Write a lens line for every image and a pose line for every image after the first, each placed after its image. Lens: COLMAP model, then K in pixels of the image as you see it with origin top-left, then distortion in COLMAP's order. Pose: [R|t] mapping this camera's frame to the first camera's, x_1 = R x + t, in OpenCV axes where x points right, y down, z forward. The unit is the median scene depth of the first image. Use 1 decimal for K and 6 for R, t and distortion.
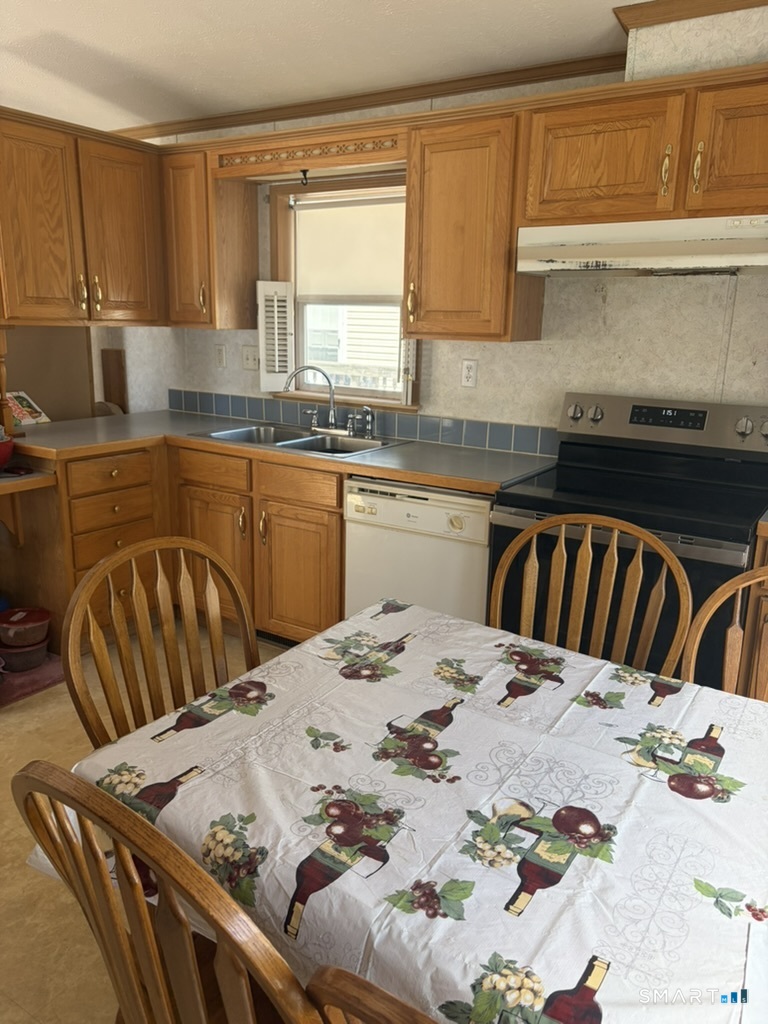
lens RADIAL K [[774.5, 0, 381.8], [0, 774.5, 517.3], [0, 0, 1]] dist [0.045835, -0.056187]
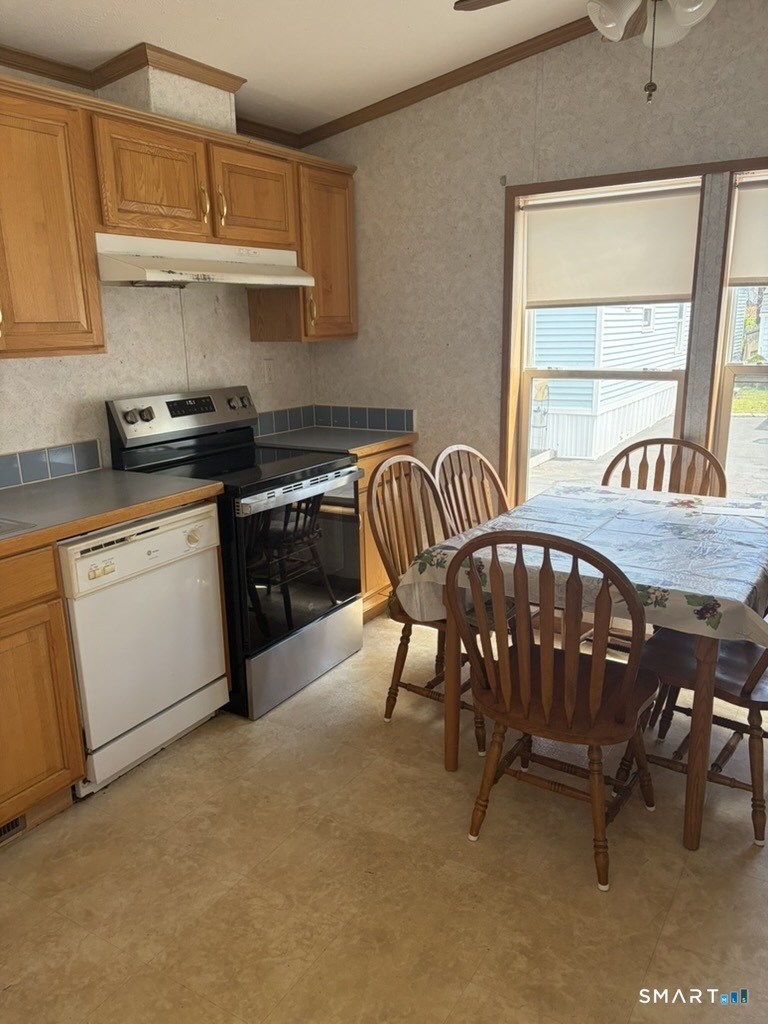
lens RADIAL K [[774.5, 0, 381.8], [0, 774.5, 517.3], [0, 0, 1]] dist [0.045835, -0.056187]
pose [[-0.021789, -0.267560, 0.963295, -0.838297], [0.271859, 0.925631, 0.263248, -0.207386], [-0.962090, 0.267616, 0.052570, 0.710295]]
